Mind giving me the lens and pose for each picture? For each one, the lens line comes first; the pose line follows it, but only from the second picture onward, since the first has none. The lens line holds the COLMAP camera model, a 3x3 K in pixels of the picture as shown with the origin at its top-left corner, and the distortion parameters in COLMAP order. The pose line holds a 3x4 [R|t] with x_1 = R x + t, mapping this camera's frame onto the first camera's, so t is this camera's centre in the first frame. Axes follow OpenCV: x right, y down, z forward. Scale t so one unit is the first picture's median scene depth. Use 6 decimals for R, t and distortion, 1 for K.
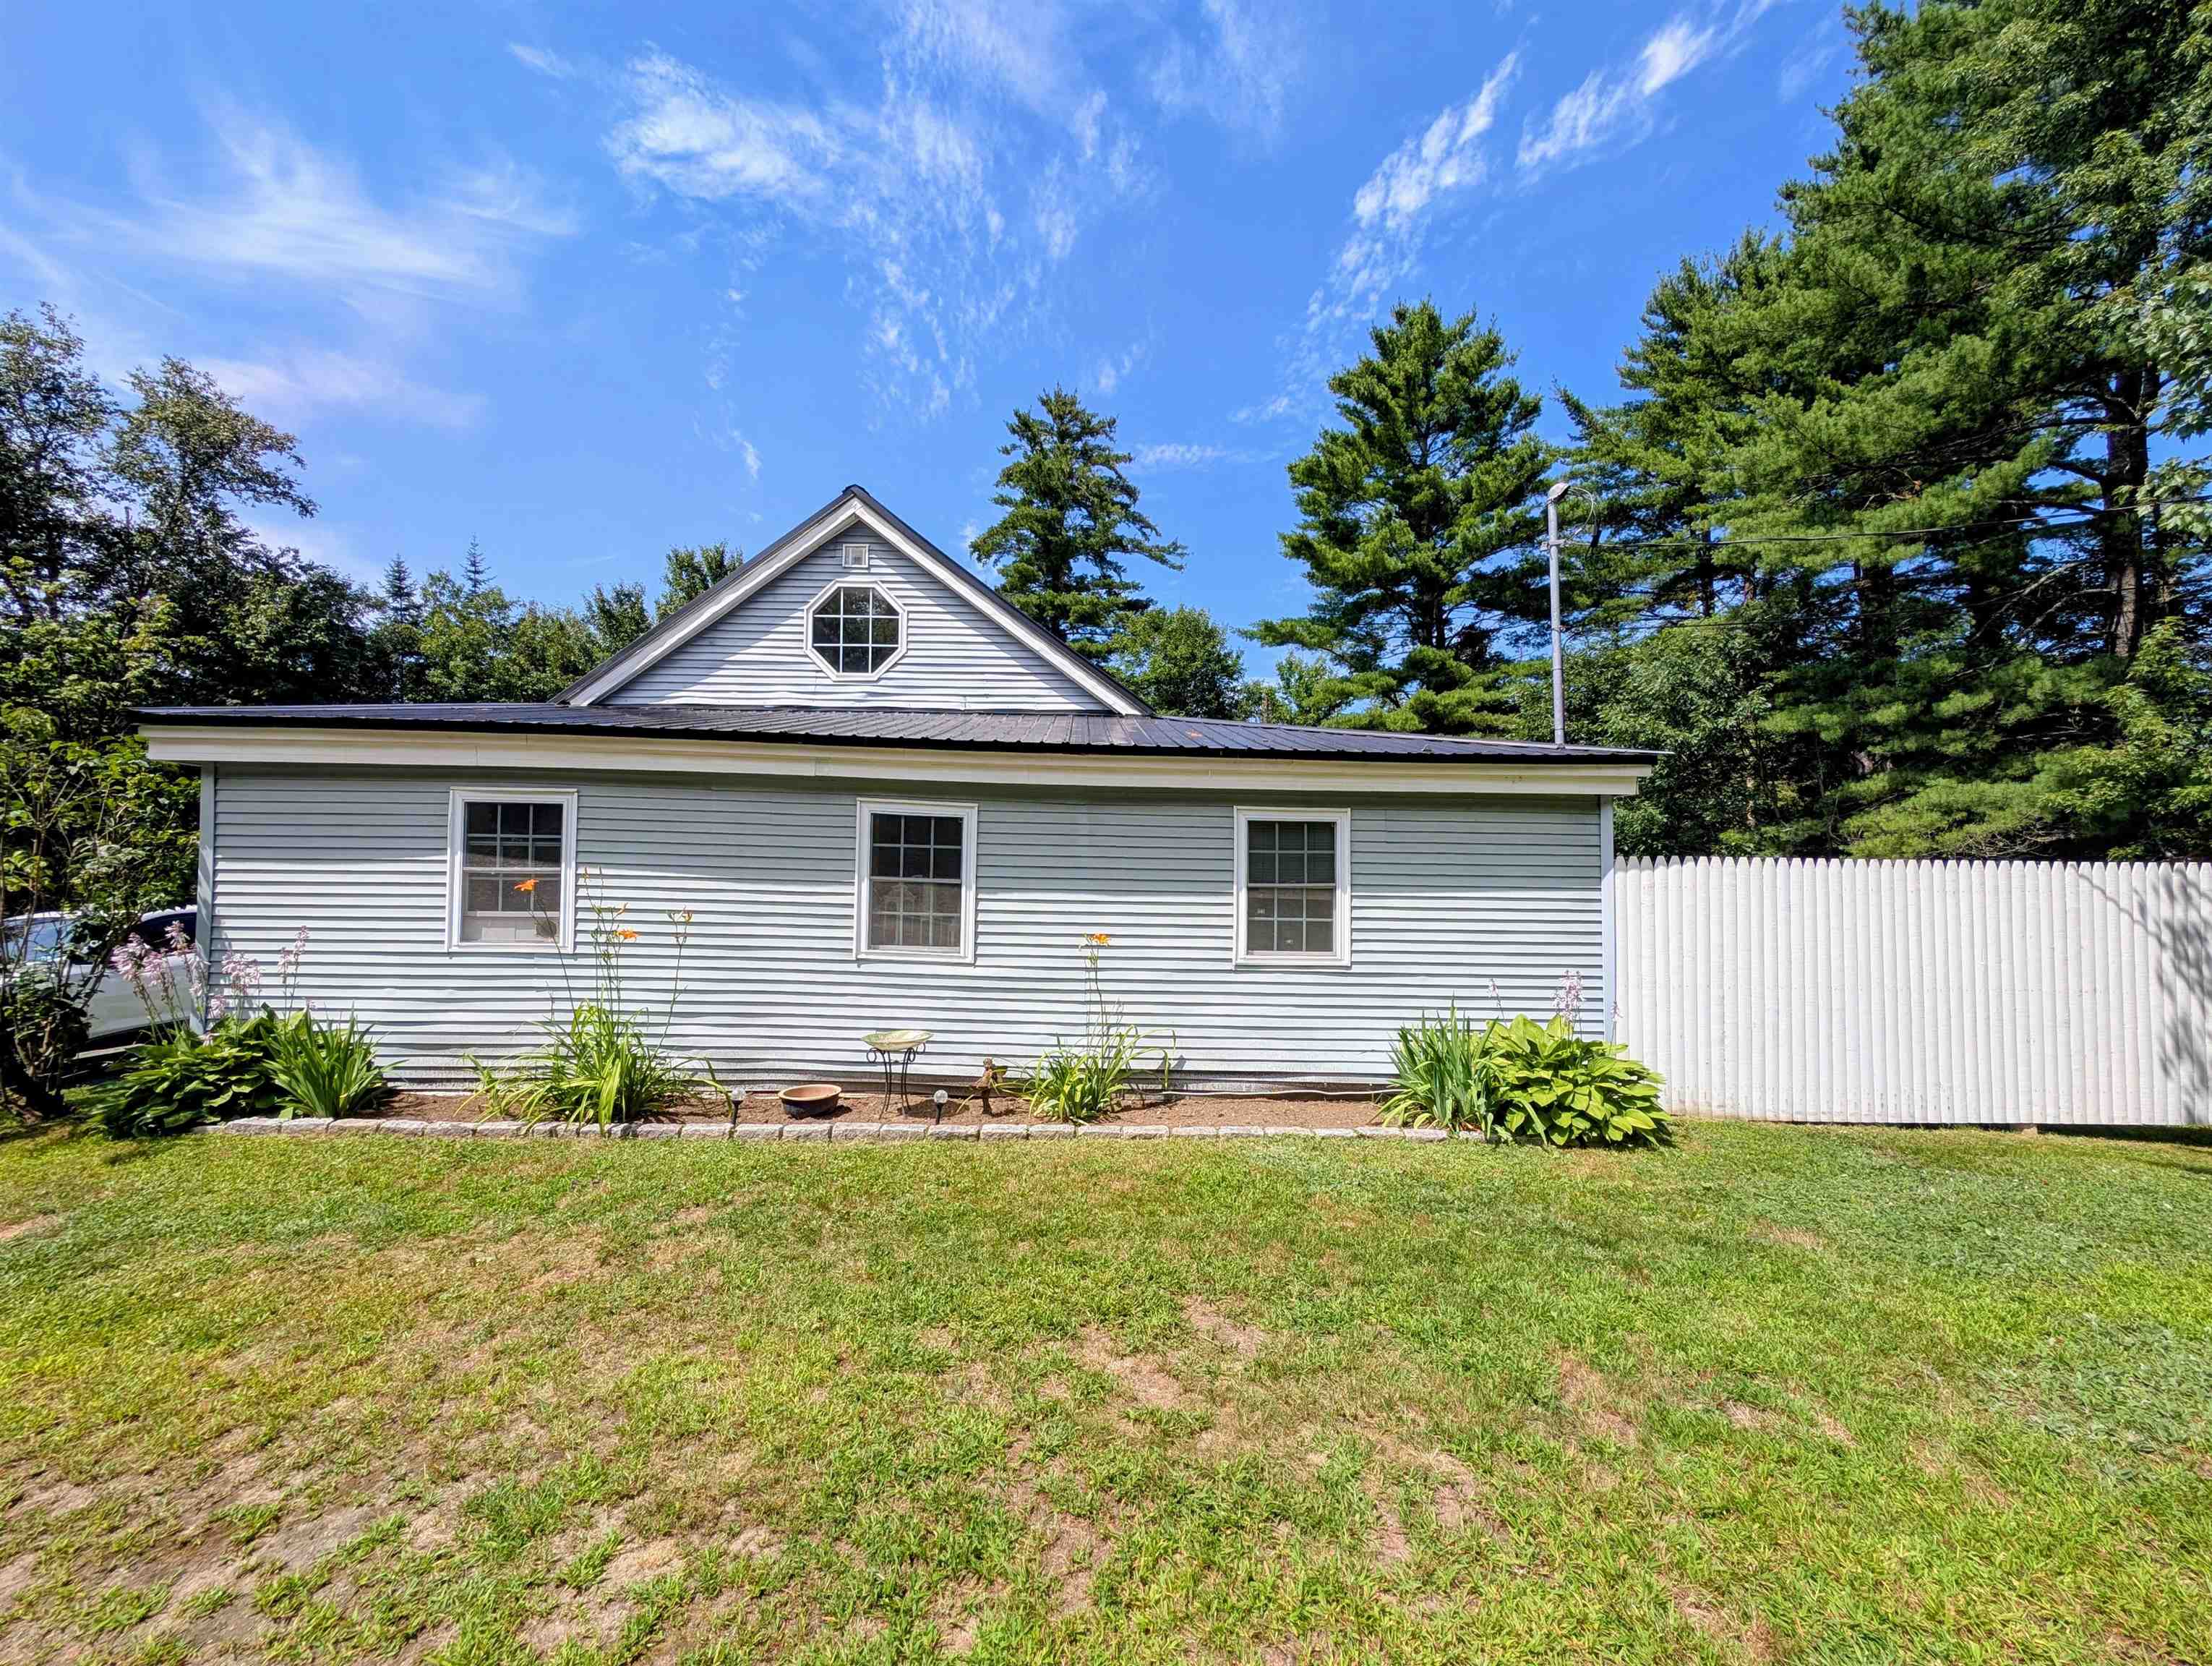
lens RADIAL K [[827.3, 0, 1097.8], [0, 827.3, 840.8], [0, 0, 1]] dist [0.003707, -0.000405]
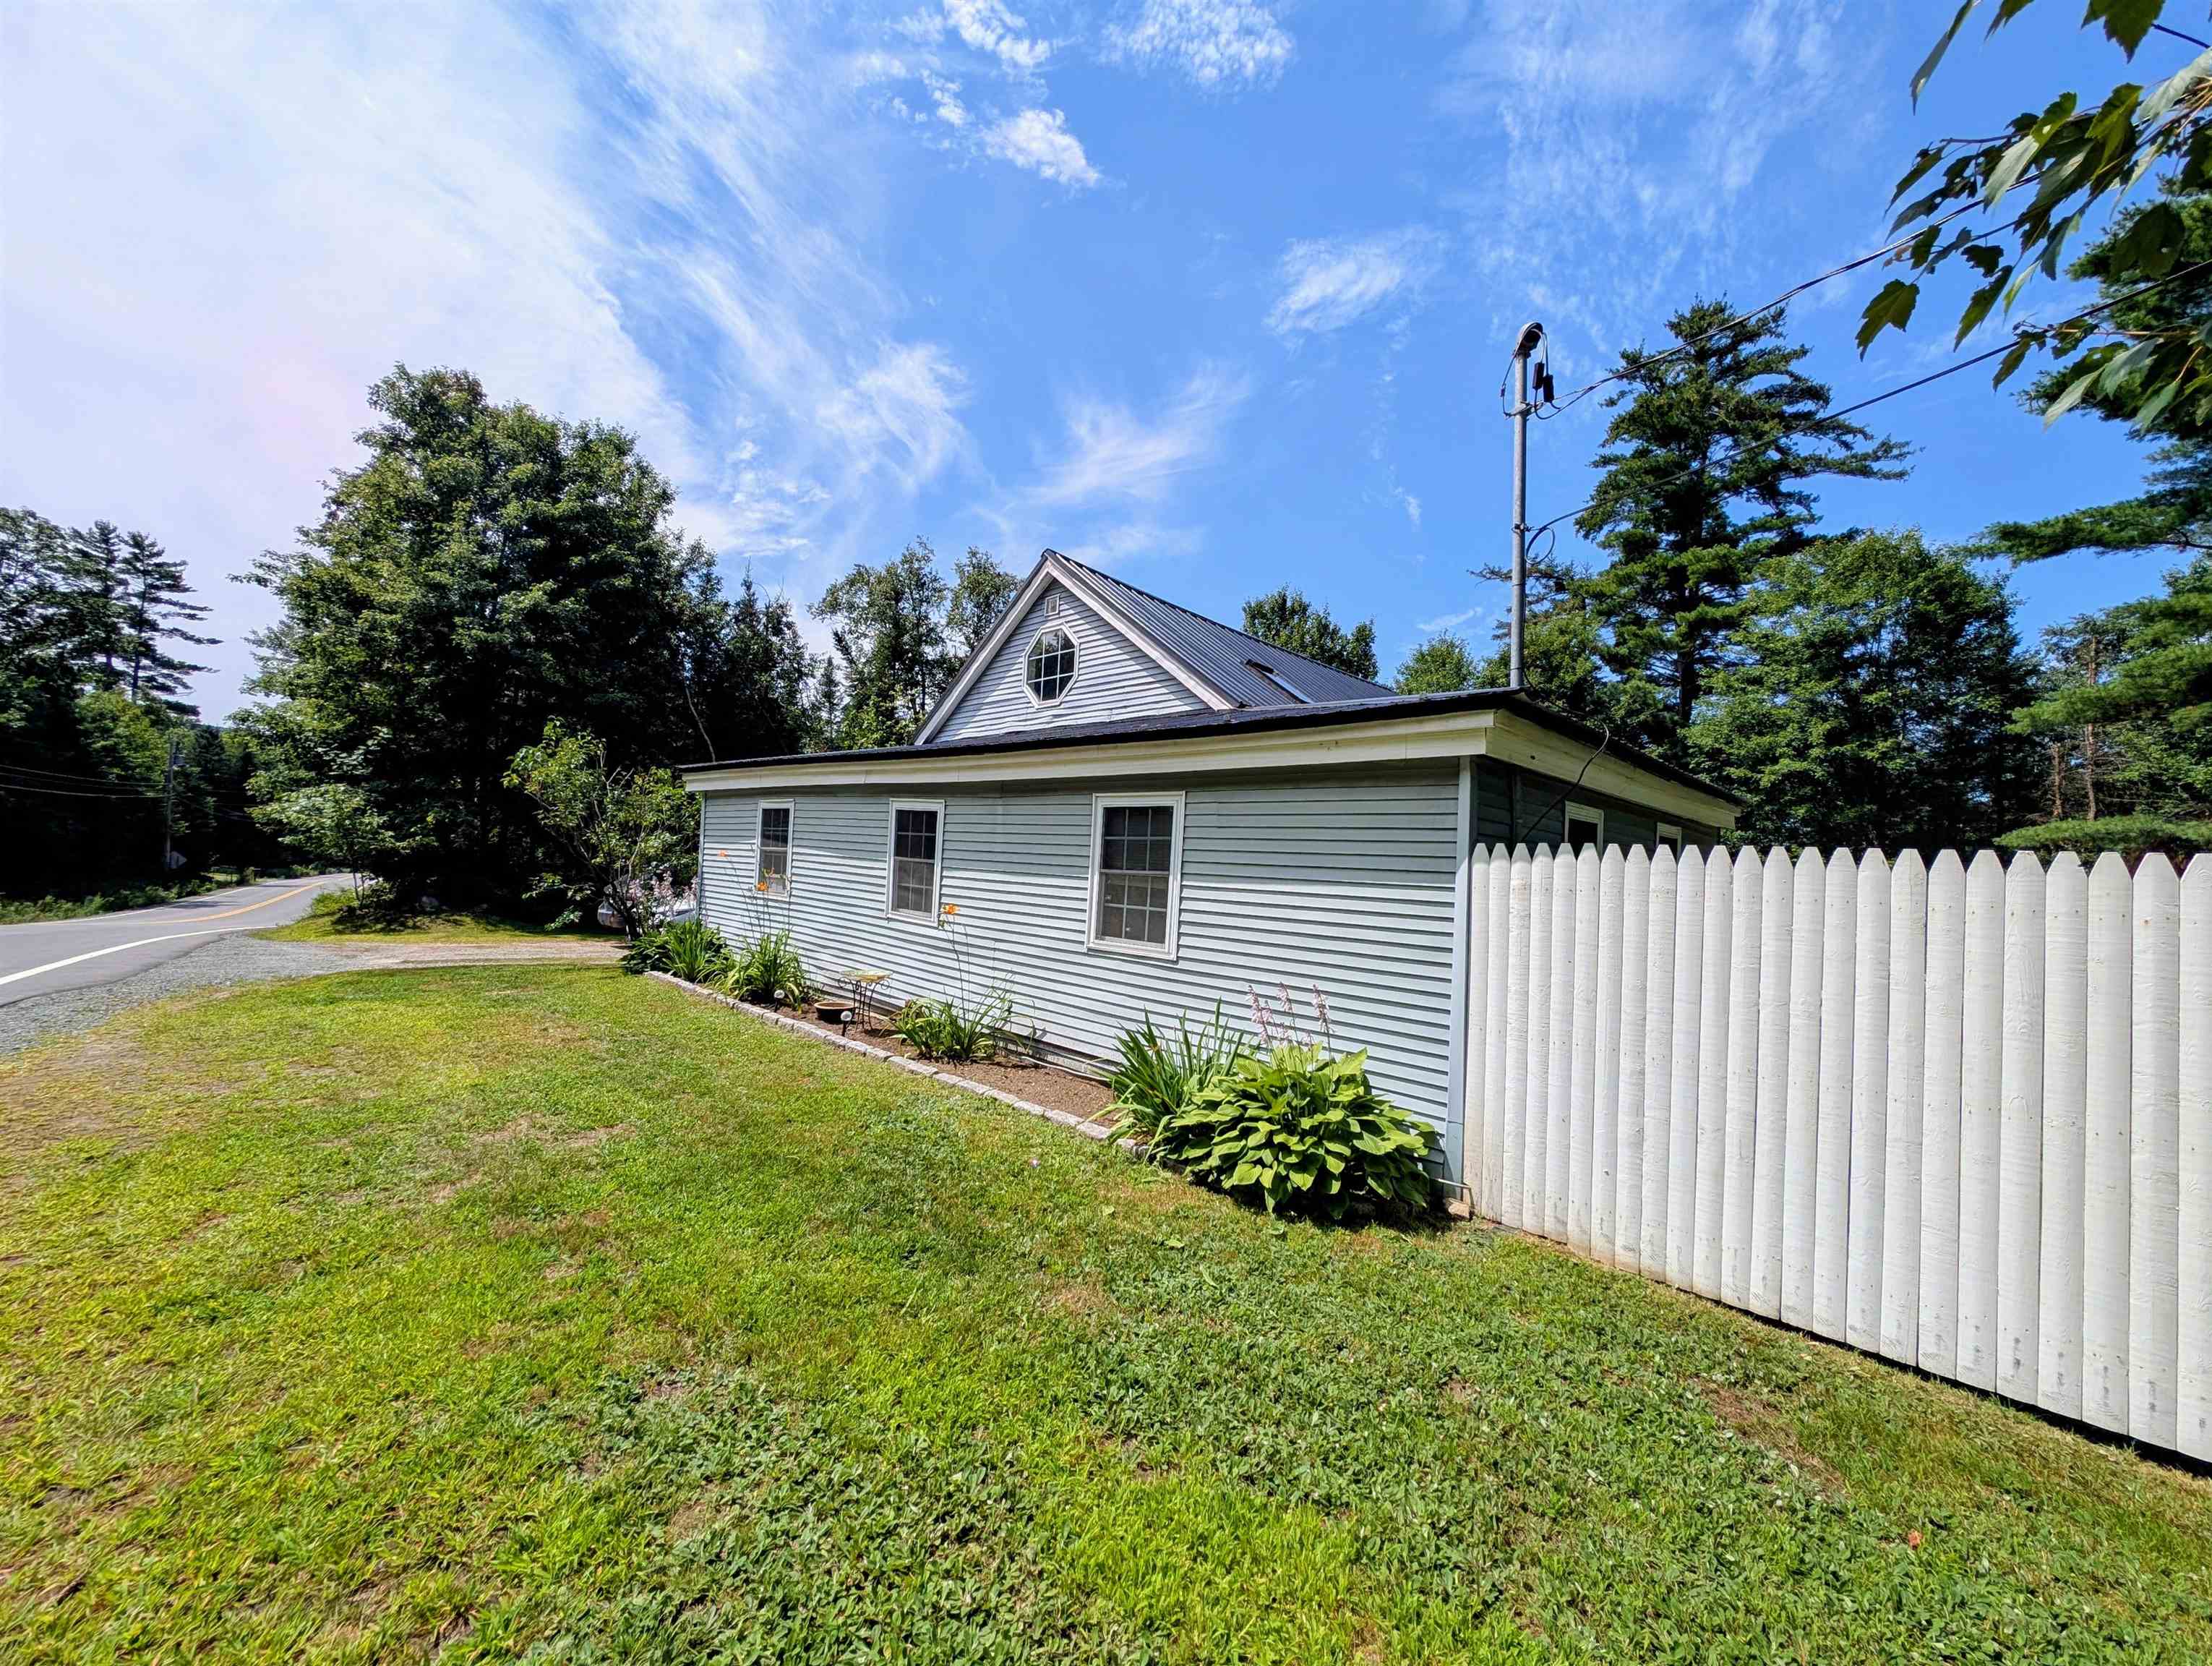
lens RADIAL K [[827.3, 0, 1119.2], [0, 827.3, 840.2], [0, 0, 1]] dist [0.003707, -0.000405]
pose [[0.715632, -0.000310, -0.698477, 0.901991], [-0.015950, 0.999732, -0.016785, 0.032257], [0.698295, 0.023152, 0.715435, 0.285462]]
